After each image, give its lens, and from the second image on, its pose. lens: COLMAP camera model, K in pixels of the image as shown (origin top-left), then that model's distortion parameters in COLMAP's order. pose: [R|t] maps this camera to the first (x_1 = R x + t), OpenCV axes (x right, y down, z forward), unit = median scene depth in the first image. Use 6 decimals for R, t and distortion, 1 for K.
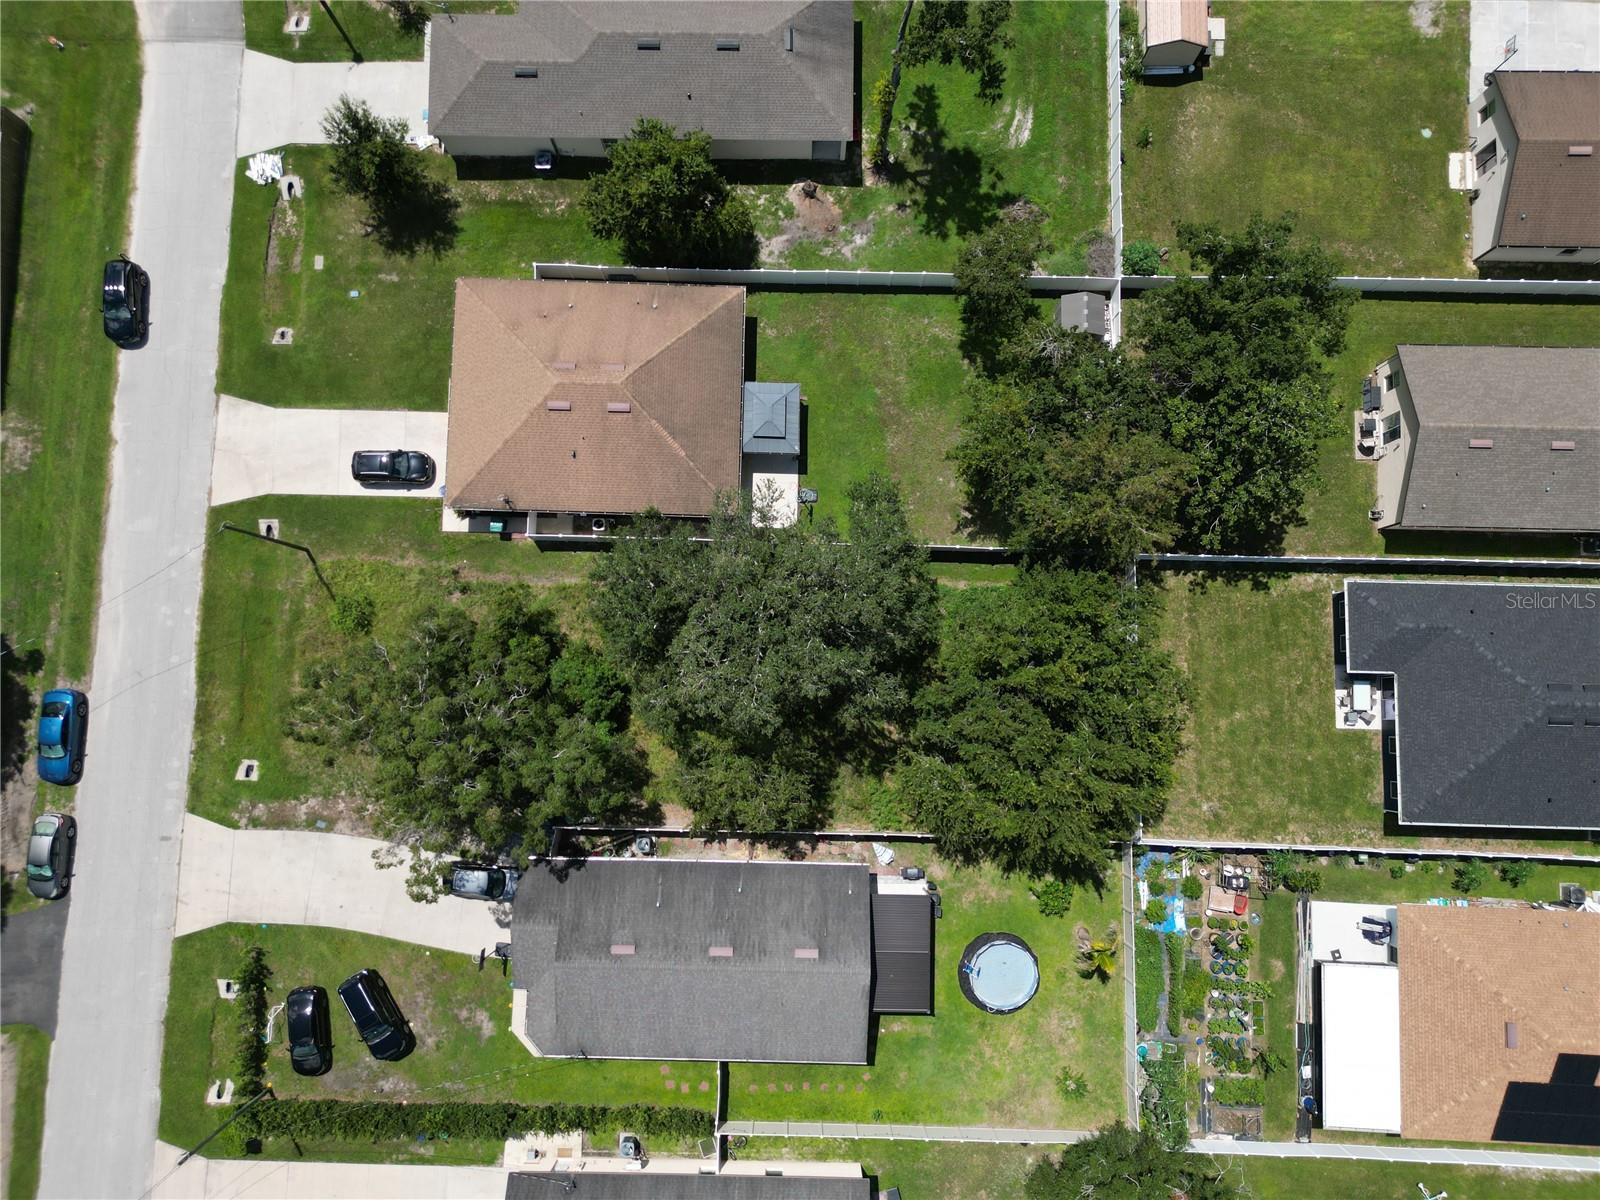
lens RADIAL K [[1124.7, 0, 798.6], [0, 1124.7, 594.4], [0, 0, 1]] dist [0.059775, -0.051975]
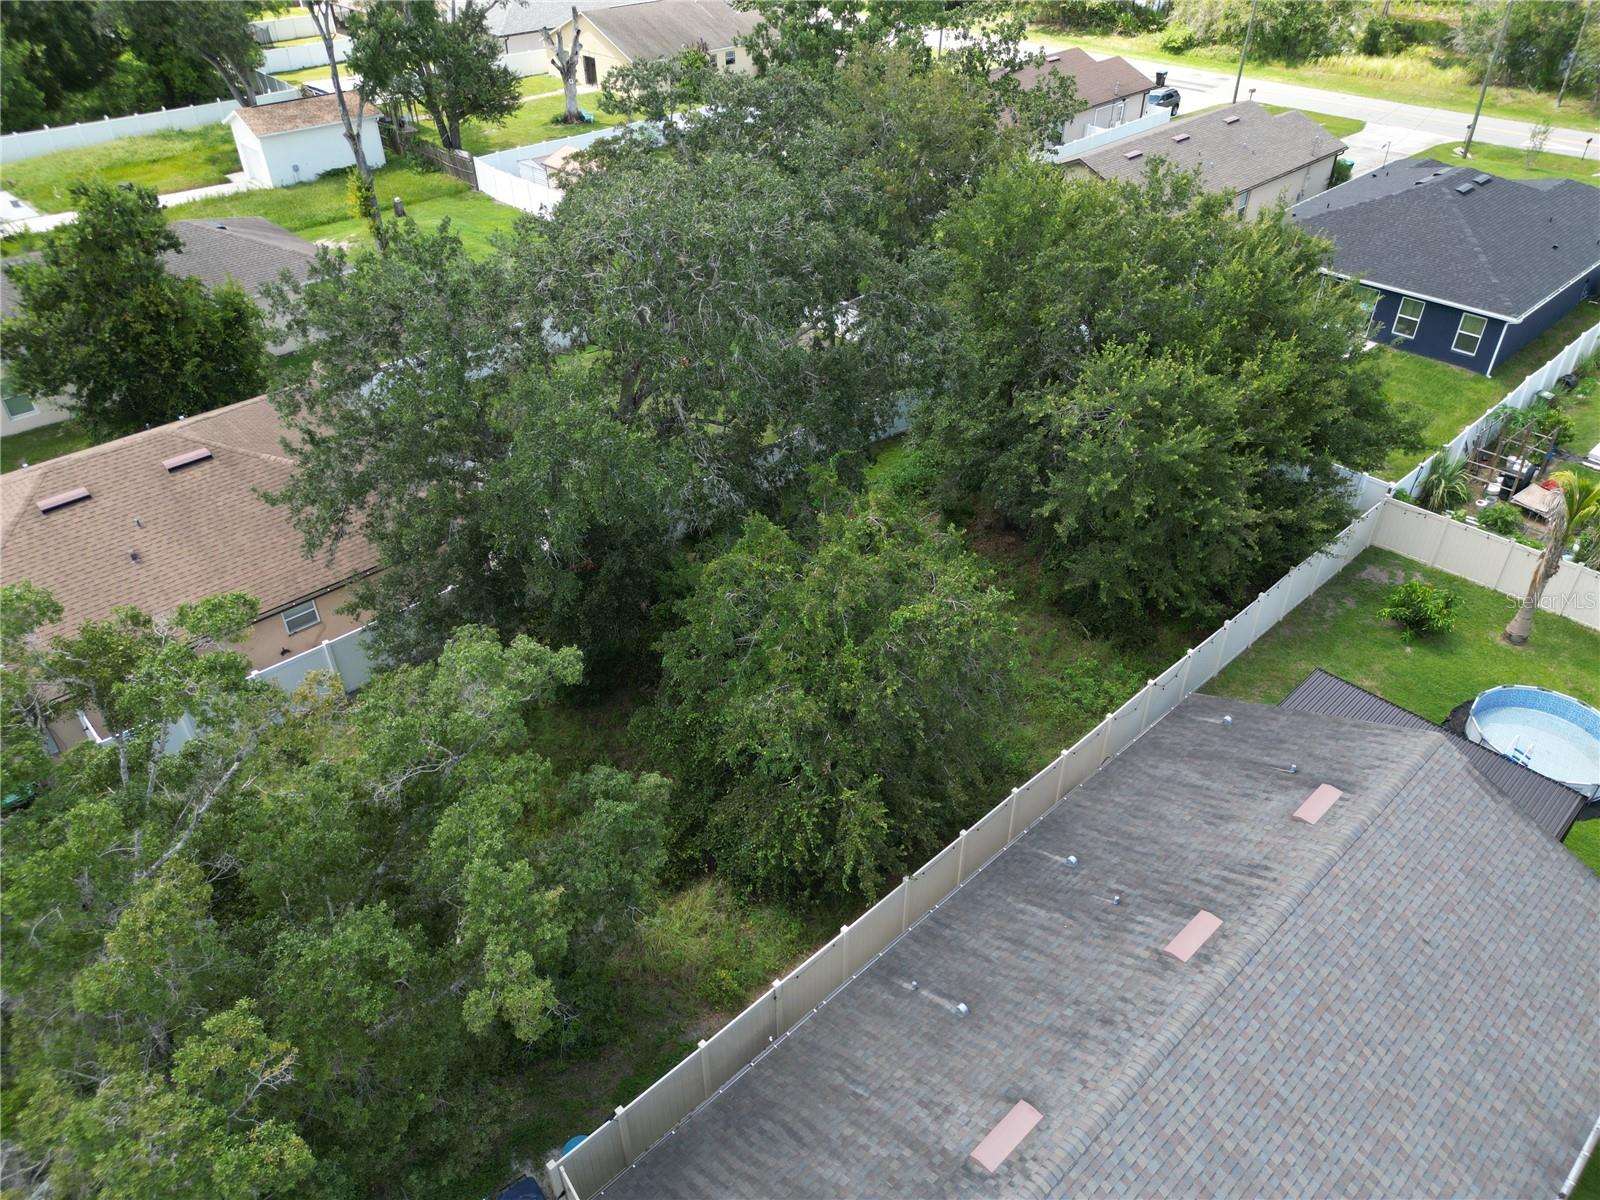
lens RADIAL K [[1124.7, 0, 802.5], [0, 1124.7, 599.2], [0, 0, 1]] dist [0.059775, -0.051975]
pose [[0.711596, -0.421574, 0.562056, -0.268749], [0.700250, 0.490777, -0.518447, 0.329037], [-0.057281, 0.762505, 0.644442, 0.658173]]
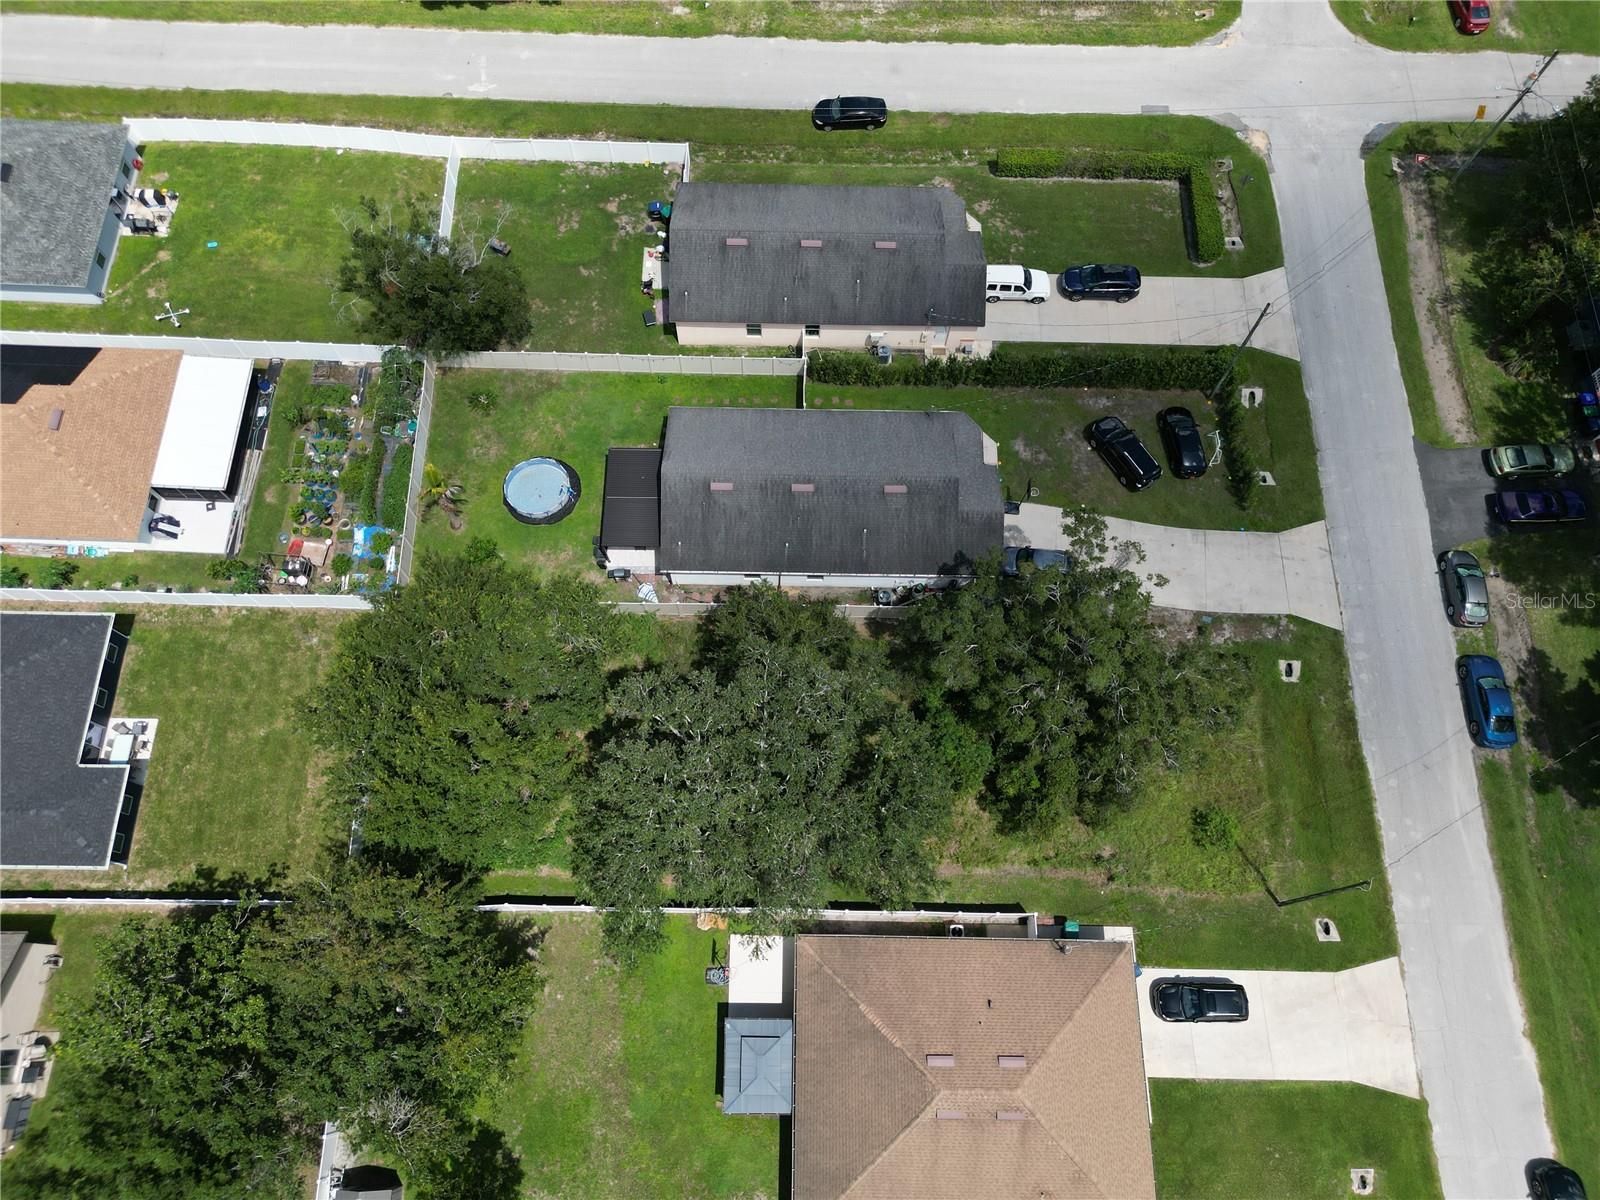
lens RADIAL K [[1124.7, 0, 798.7], [0, 1124.7, 596.1], [0, 0, 1]] dist [0.059775, -0.051975]
pose [[-0.999723, 0.005981, -0.022772, -0.036765], [-0.015404, -0.897637, 0.440467, -0.215025], [-0.017807, 0.440695, 0.897480, 0.097944]]
